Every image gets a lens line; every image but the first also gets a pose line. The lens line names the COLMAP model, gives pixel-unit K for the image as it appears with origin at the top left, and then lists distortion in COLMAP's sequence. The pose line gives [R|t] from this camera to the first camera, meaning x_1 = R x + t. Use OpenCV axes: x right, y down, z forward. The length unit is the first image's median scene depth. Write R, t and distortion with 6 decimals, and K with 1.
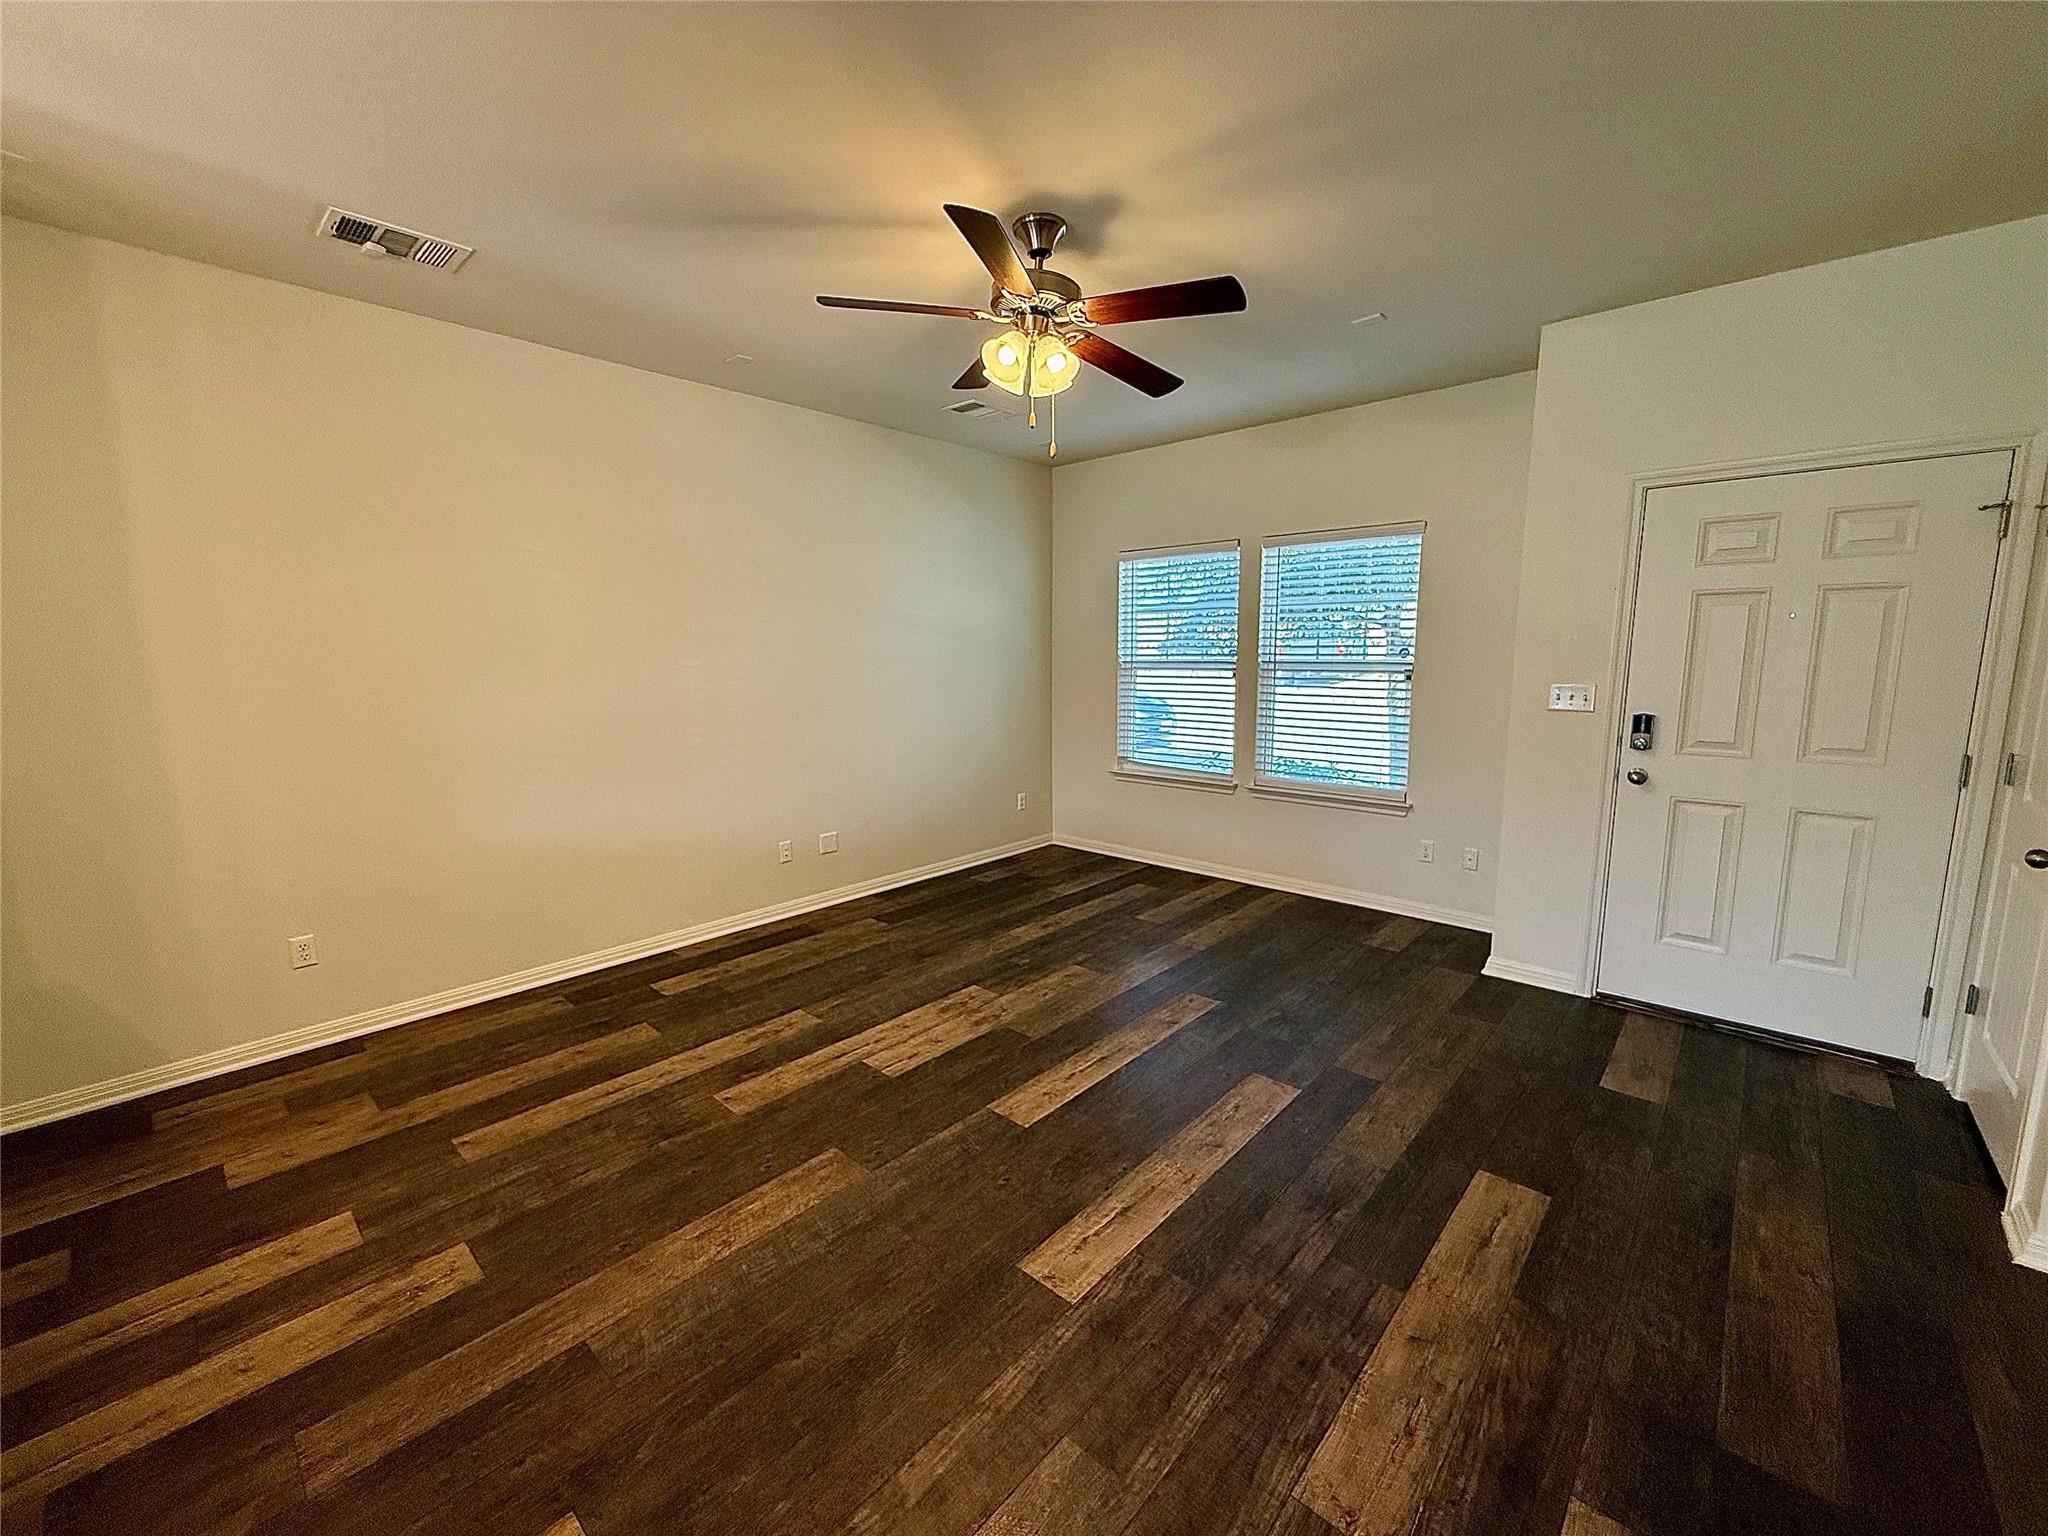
lens RADIAL K [[814.1, 0, 1053.3], [0, 814.1, 762.7], [0, 0, 1]] dist [-0.001509, 0.001627]
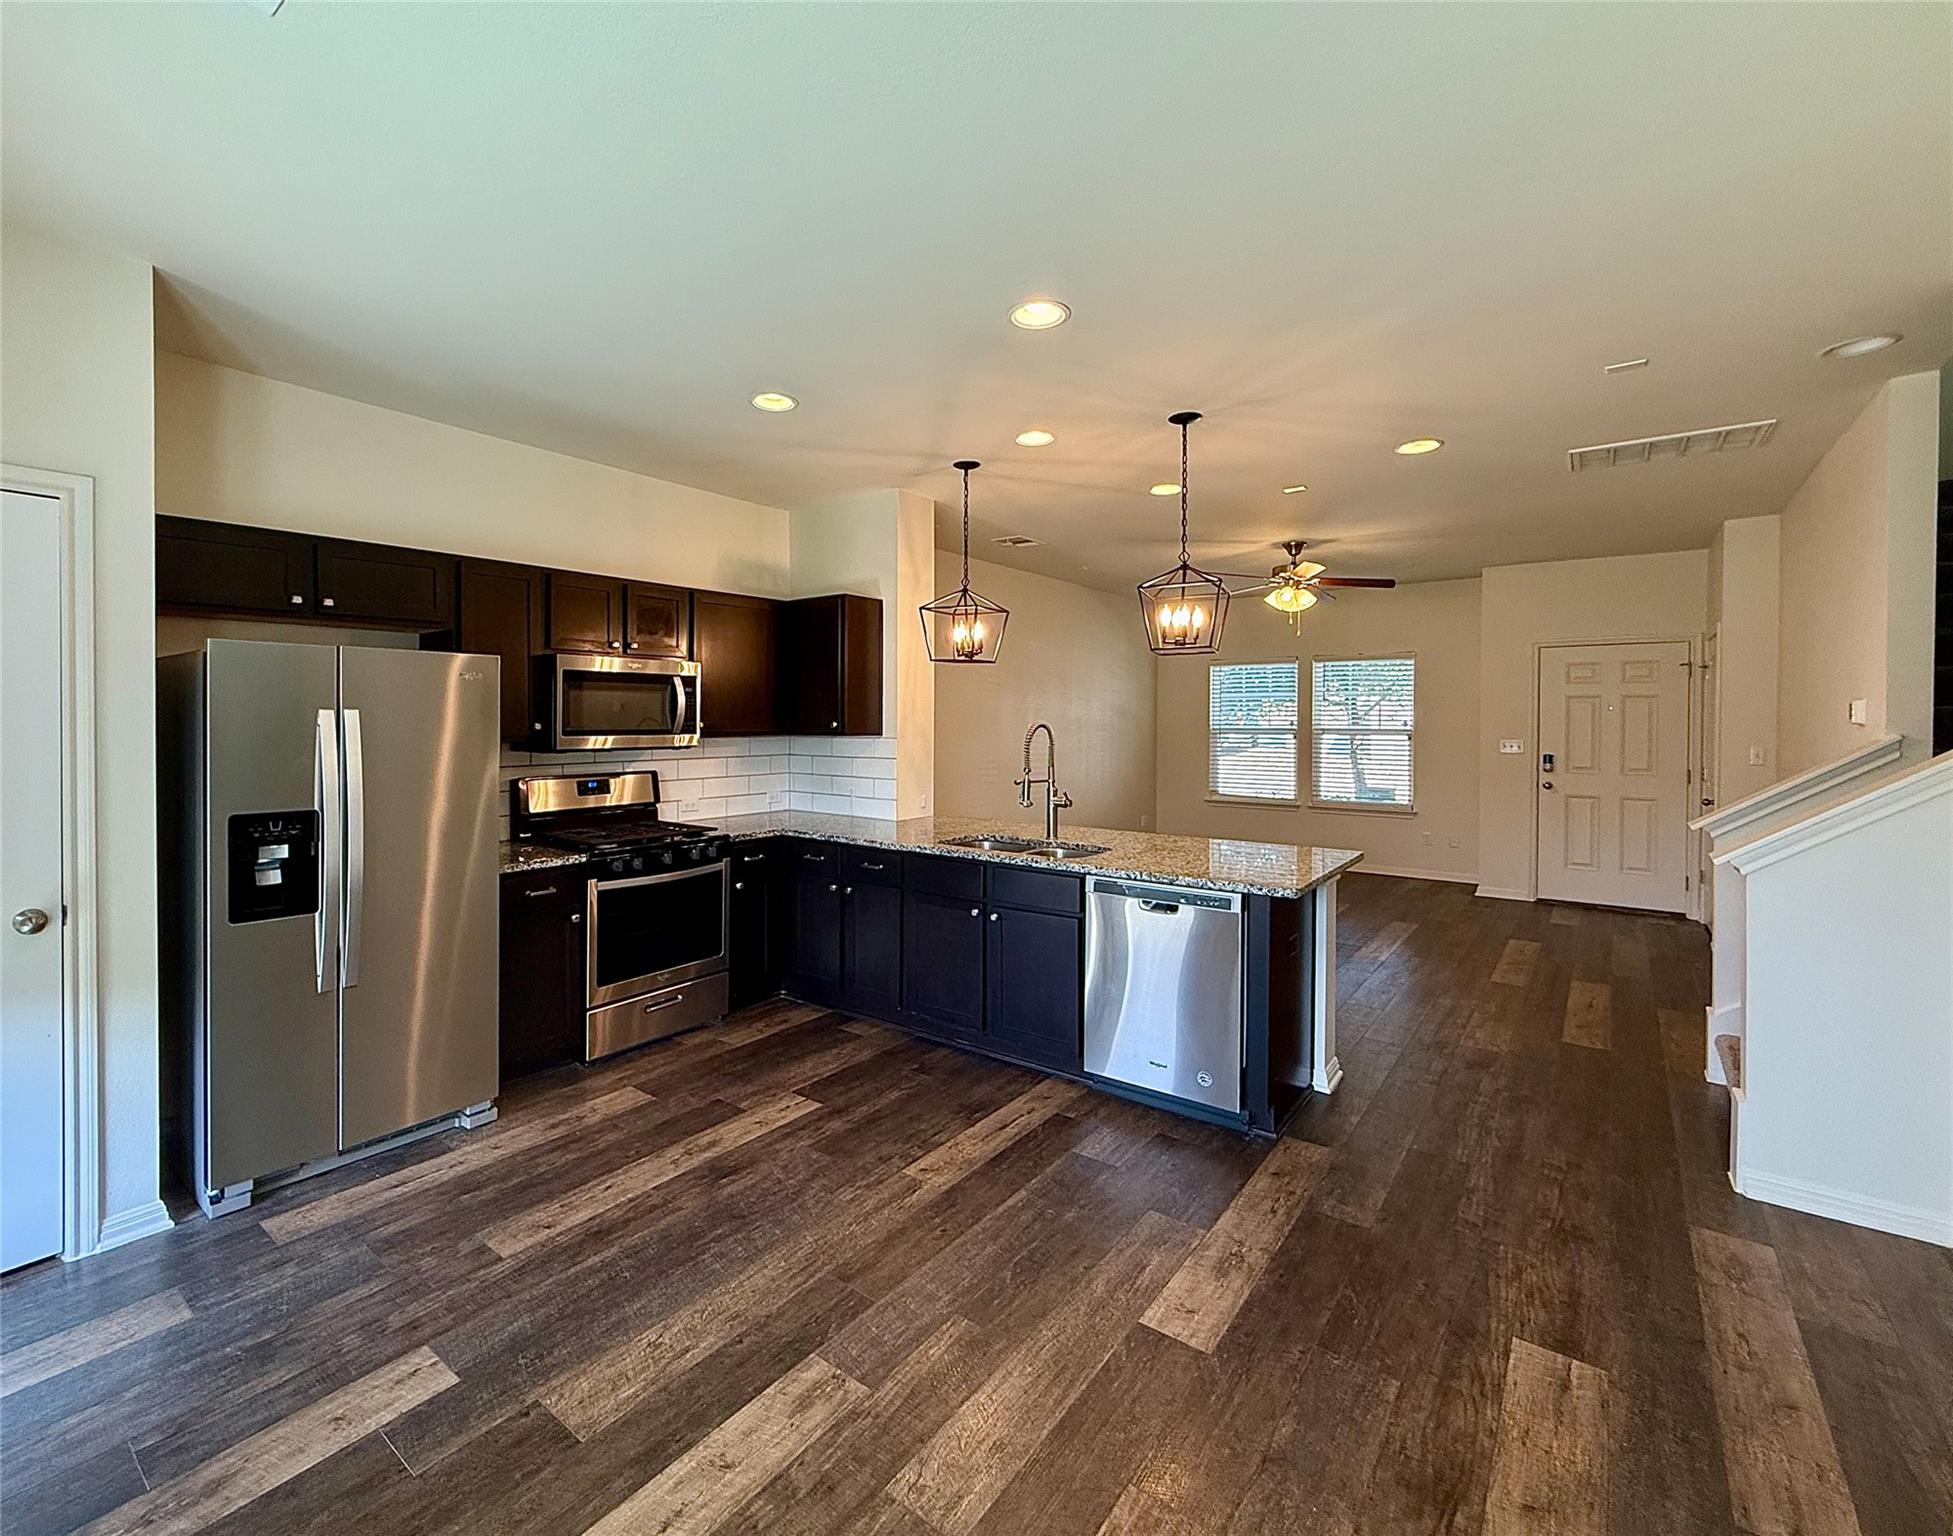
lens RADIAL K [[856.5, 0, 942.3], [0, 856.5, 719.4], [0, 0, 1]] dist [-0.007601, 0.000701]
pose [[0.999130, 0.007558, 0.041002, -0.884558], [-0.001818, 0.990395, -0.138257, 0.151917], [-0.041653, 0.138062, 0.989547, -1.072033]]
